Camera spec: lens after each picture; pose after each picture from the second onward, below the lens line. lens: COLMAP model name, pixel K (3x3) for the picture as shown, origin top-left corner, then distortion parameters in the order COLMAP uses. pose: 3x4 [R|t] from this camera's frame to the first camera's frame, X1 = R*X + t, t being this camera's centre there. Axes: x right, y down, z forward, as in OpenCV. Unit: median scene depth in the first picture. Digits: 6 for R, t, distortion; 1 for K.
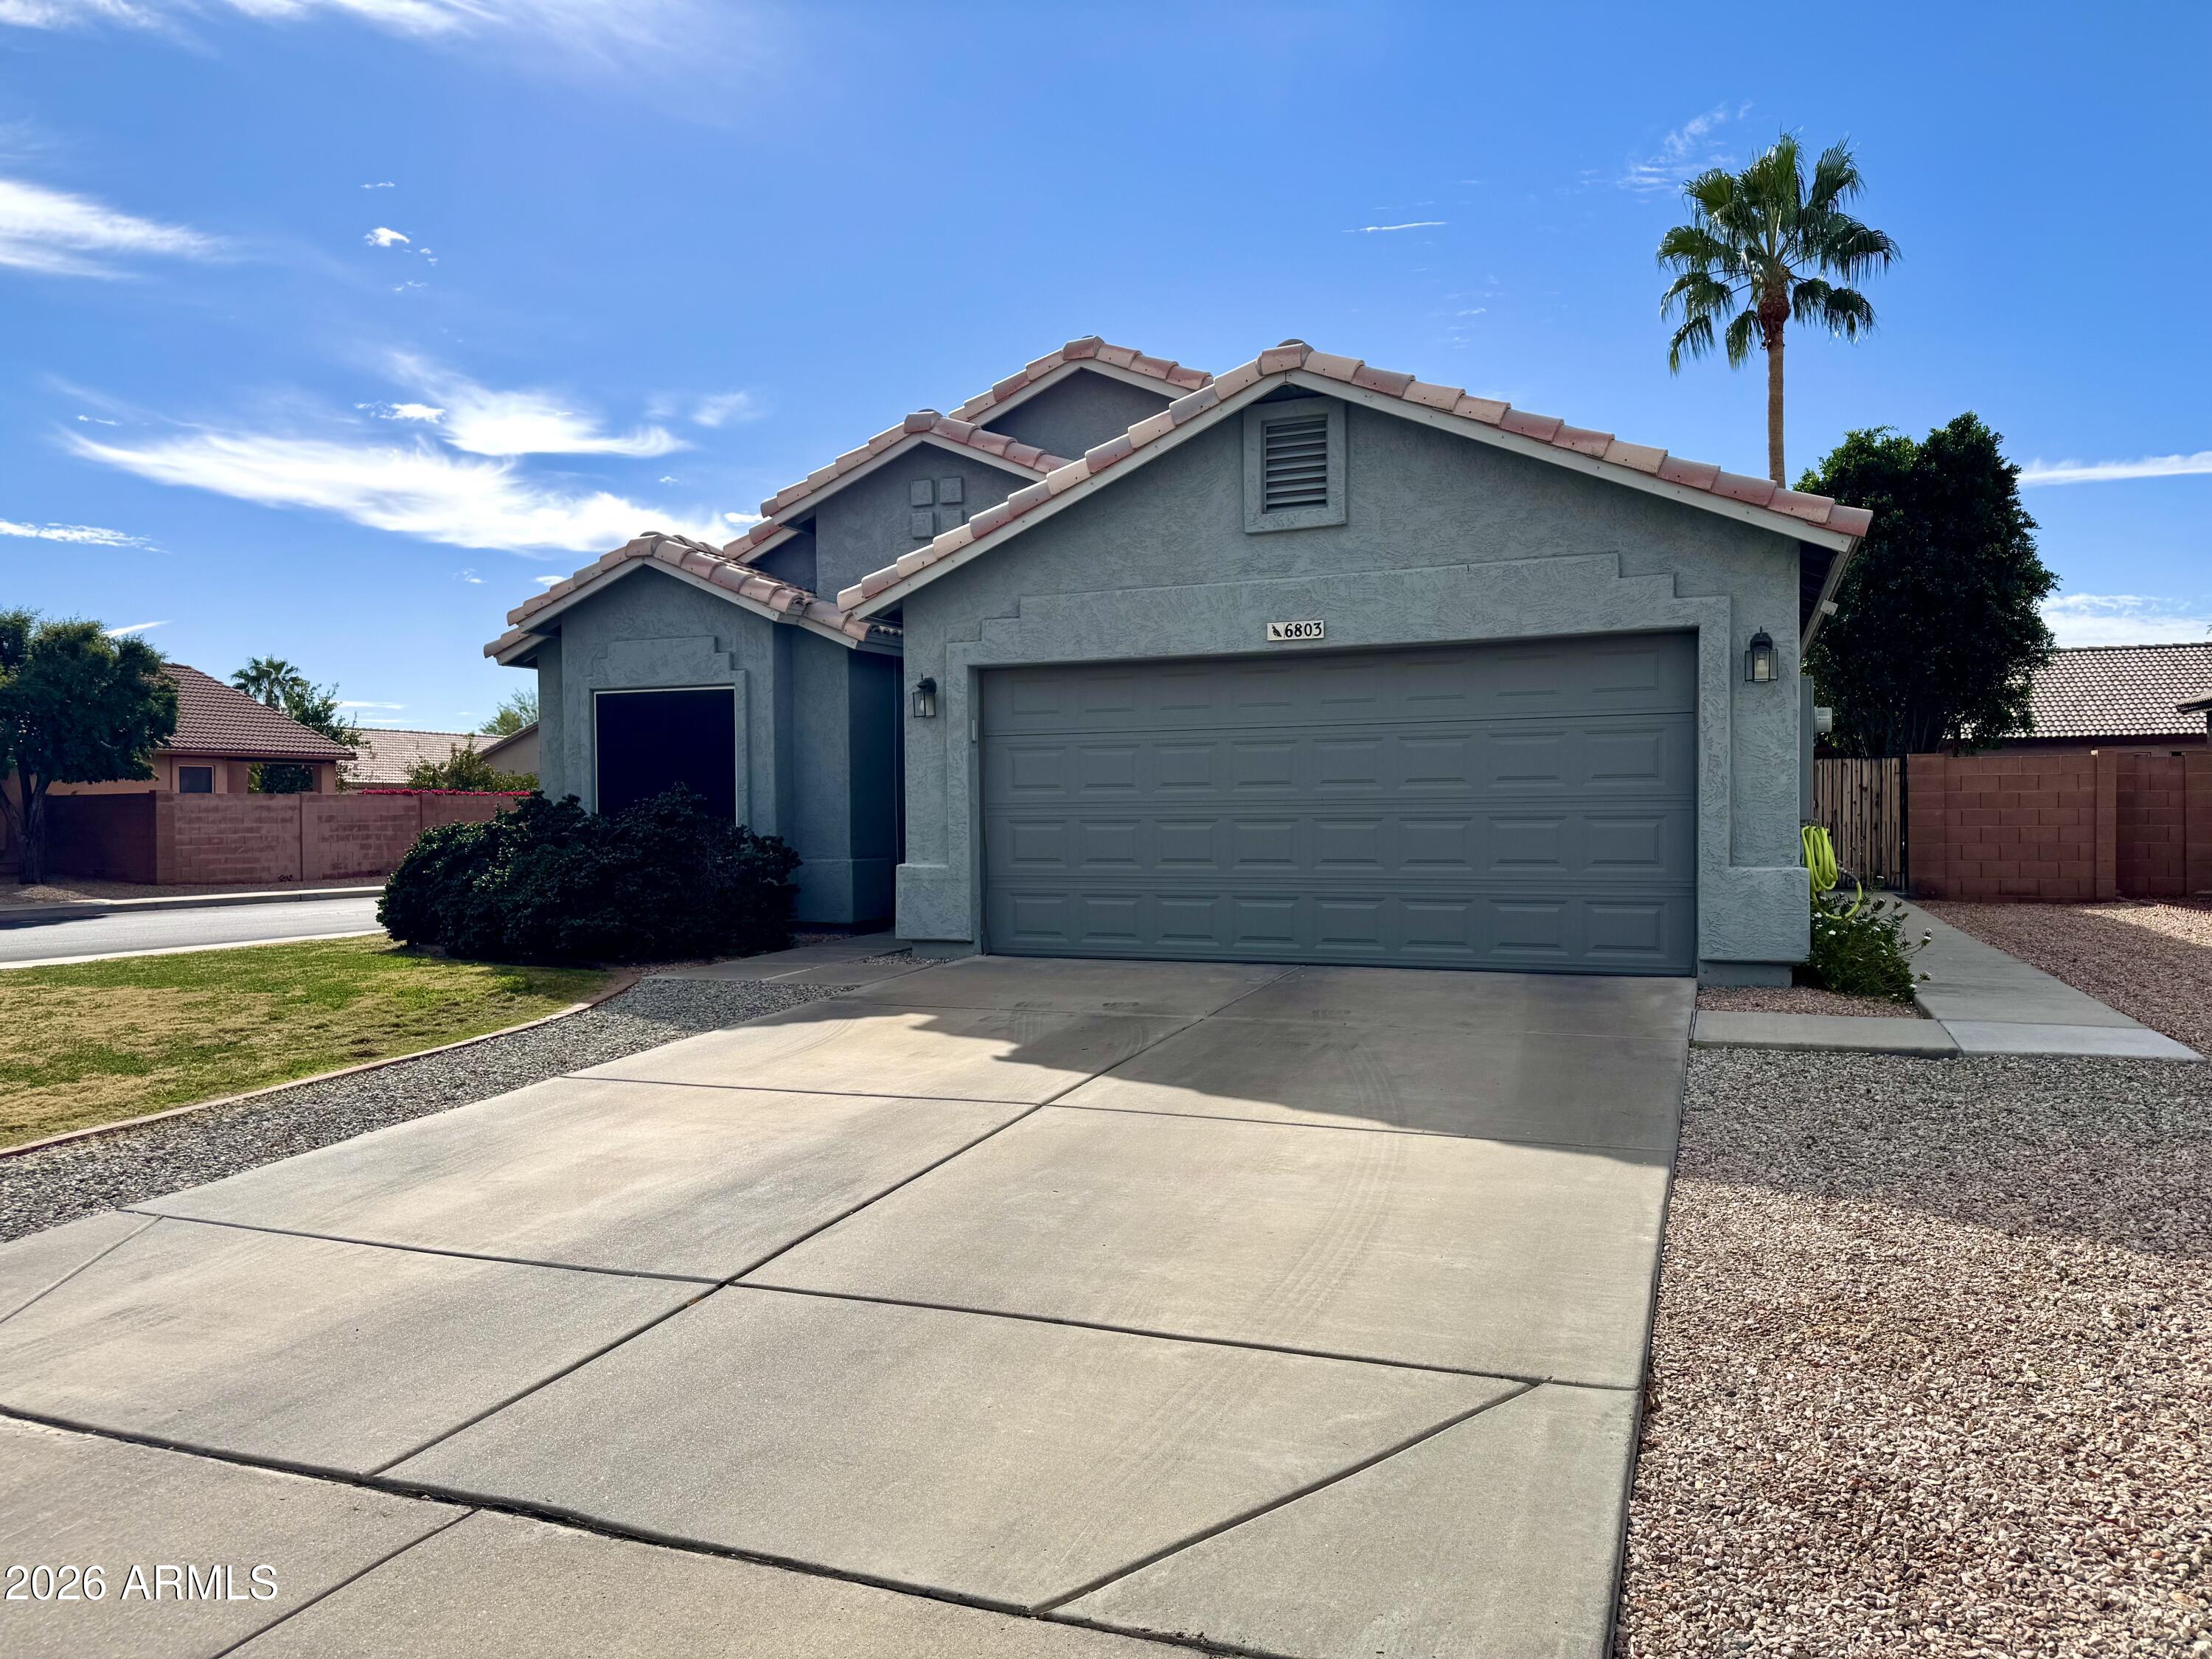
lens RADIAL K [[1495.8, 0, 1096.3], [0, 1495.8, 898.2], [0, 0, 1]] dist [0.142553, -0.219503]
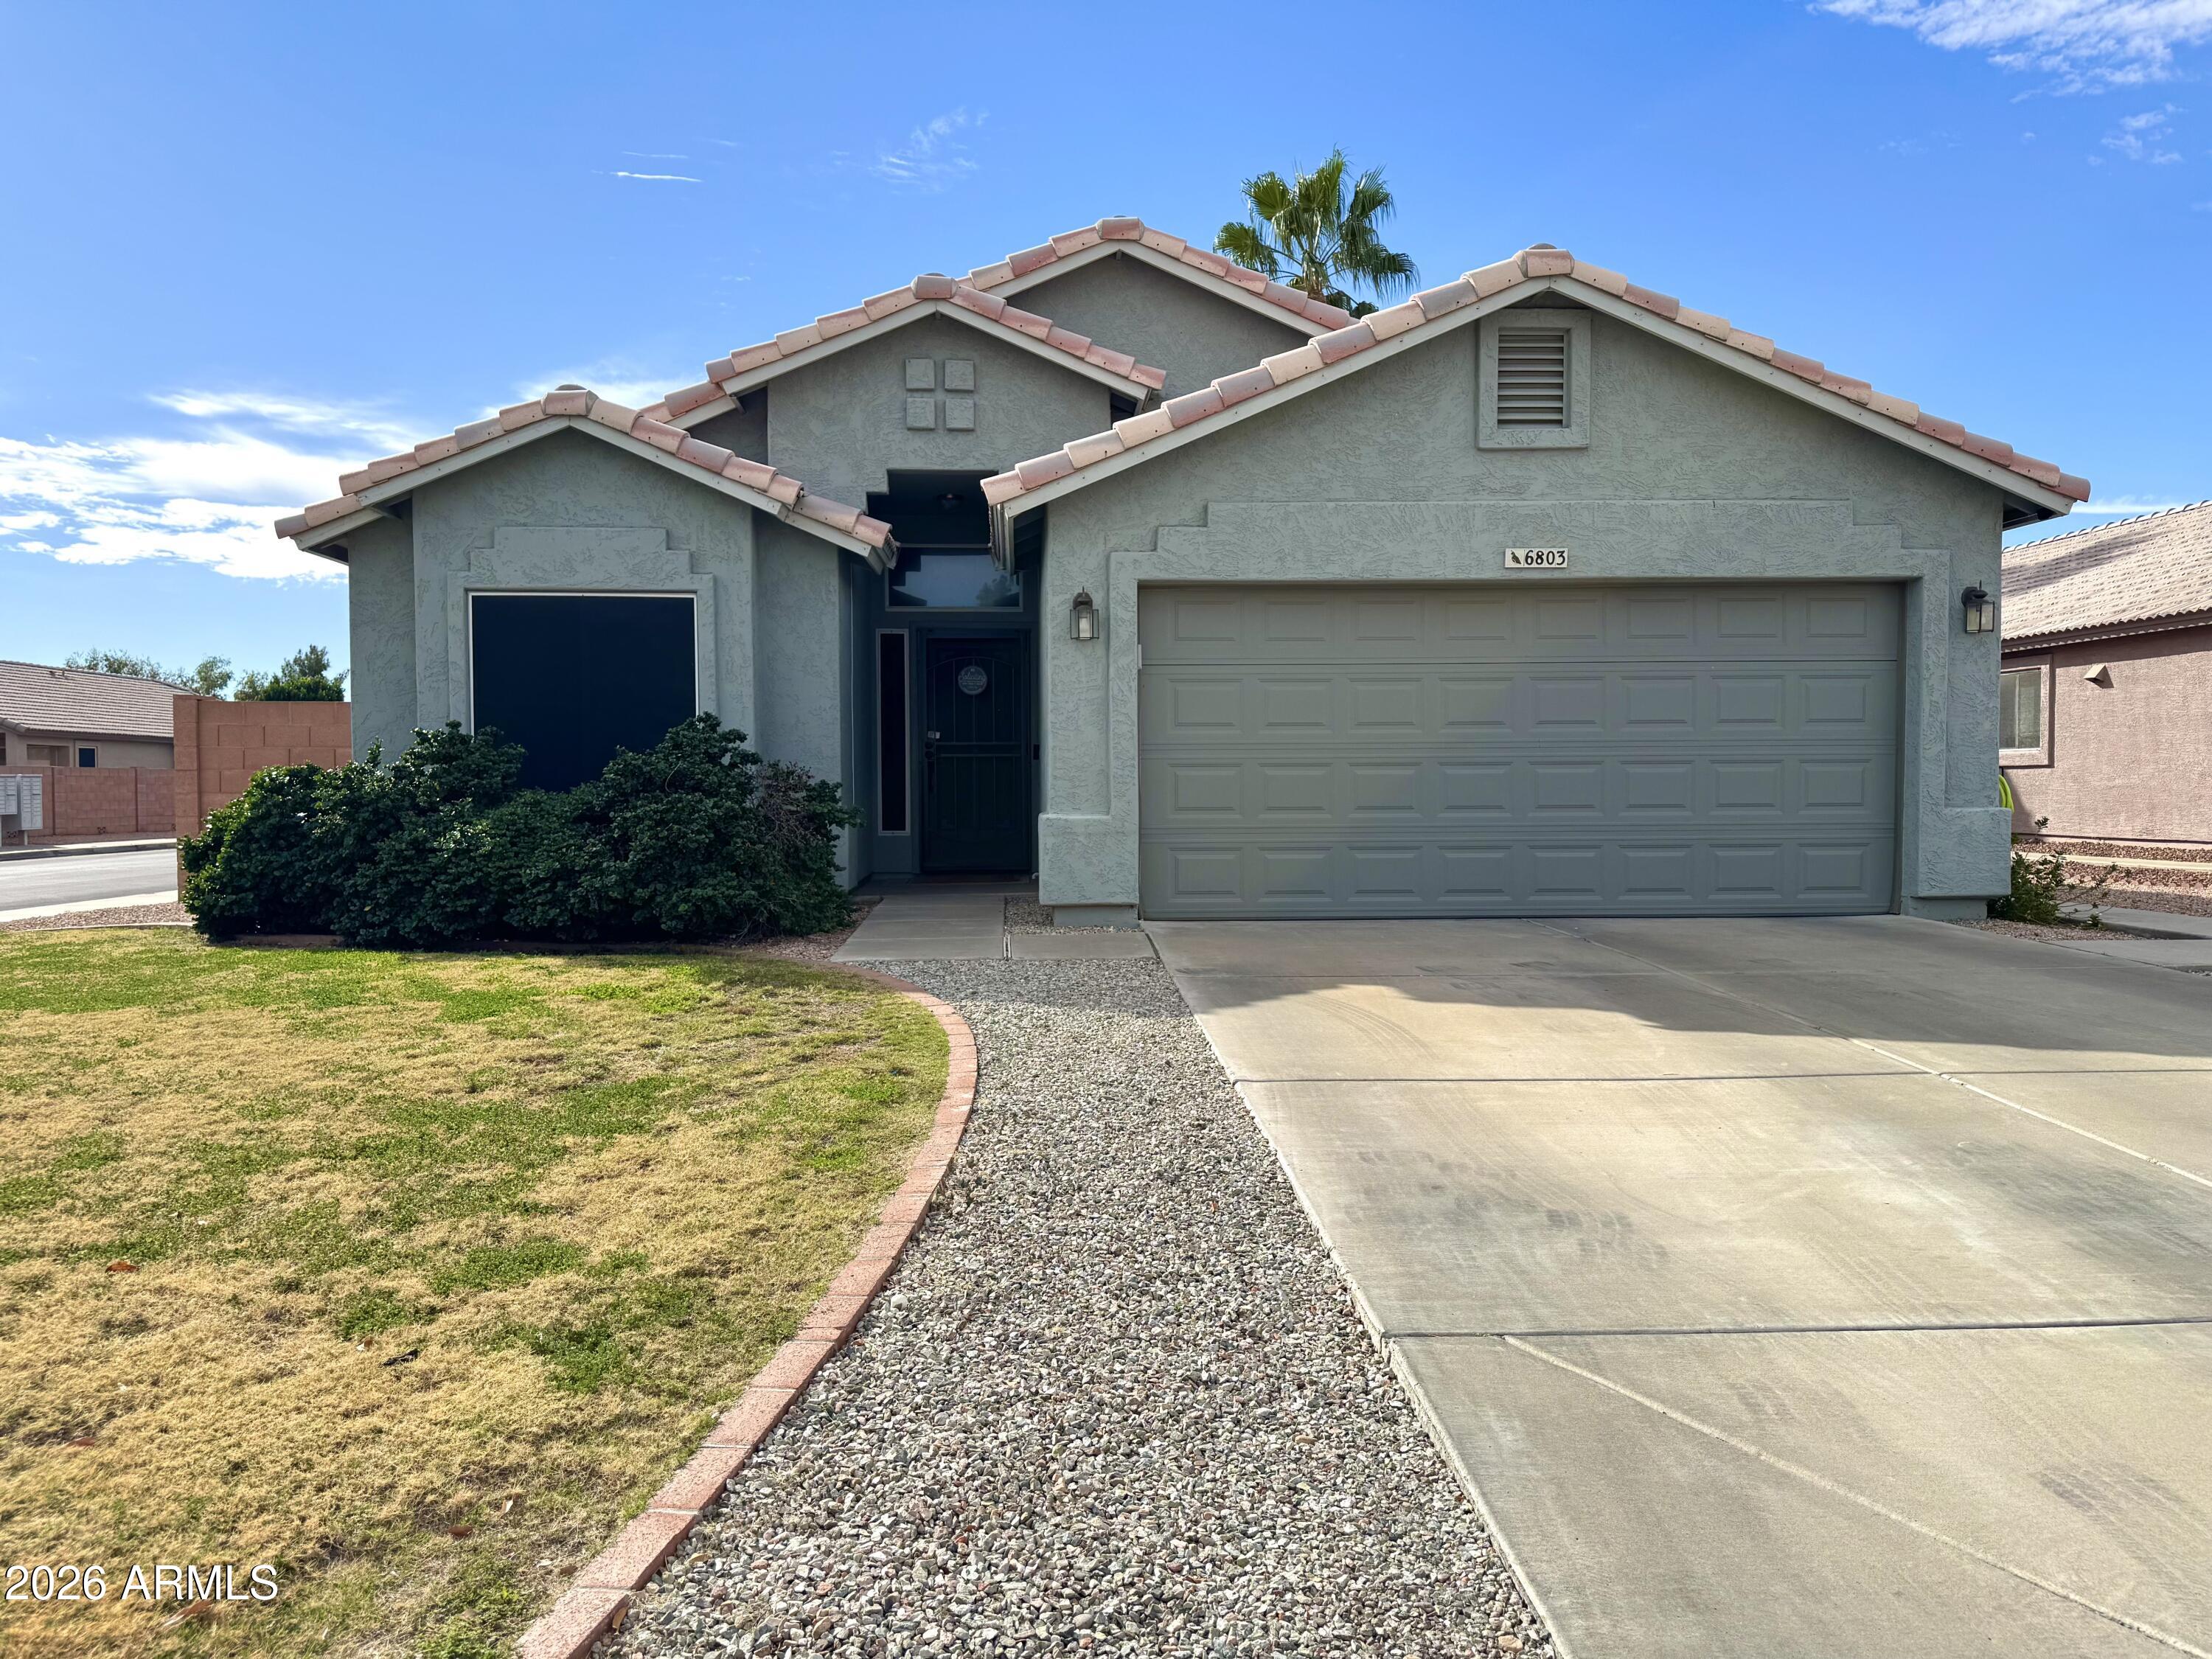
lens RADIAL K [[1495.8, 0, 1096.3], [0, 1495.8, 898.2], [0, 0, 1]] dist [0.142553, -0.219503]
pose [[0.908379, -0.026581, 0.417302, -0.494902], [0.019860, 0.999594, 0.020441, 0.007608], [-0.417676, -0.010280, 0.908538, 0.249446]]
